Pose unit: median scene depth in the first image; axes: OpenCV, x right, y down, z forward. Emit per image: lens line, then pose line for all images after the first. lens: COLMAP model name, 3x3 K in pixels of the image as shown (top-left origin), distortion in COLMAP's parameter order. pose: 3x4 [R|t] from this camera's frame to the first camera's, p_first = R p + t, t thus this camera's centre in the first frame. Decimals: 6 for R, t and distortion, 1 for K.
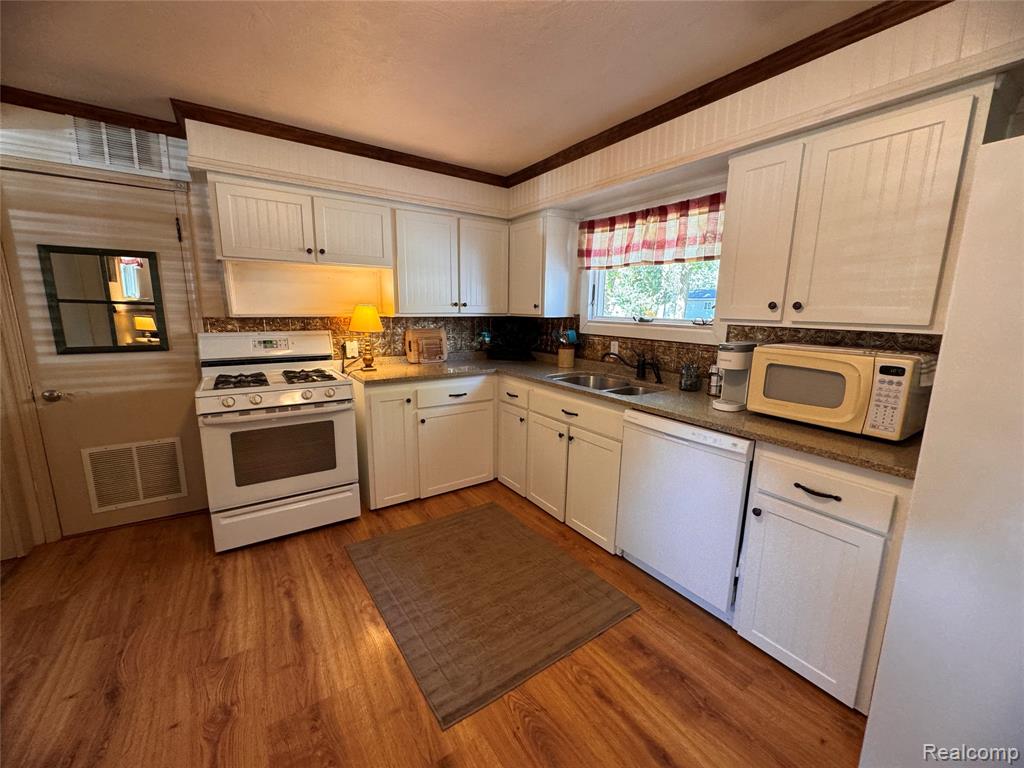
lens RADIAL K [[420.8, 0, 513.1], [0, 420.8, 380.0], [0, 0, 1]] dist [-0.001766, 0.000589]
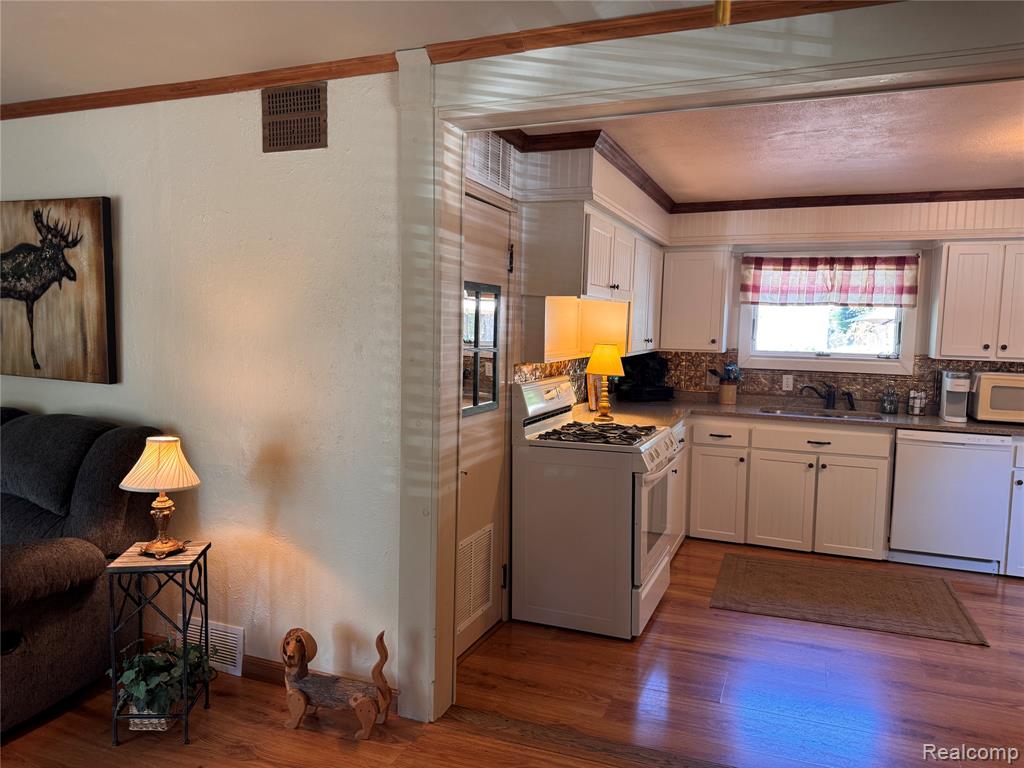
lens RADIAL K [[752.3, 0, 531.0], [0, 752.3, 375.7], [0, 0, 1]] dist [0.046406, -0.061403]
pose [[0.817370, -0.038183, 0.574847, -1.493509], [0.089352, 0.994129, -0.061016, -0.038140], [-0.569143, 0.101237, 0.815983, -0.165440]]
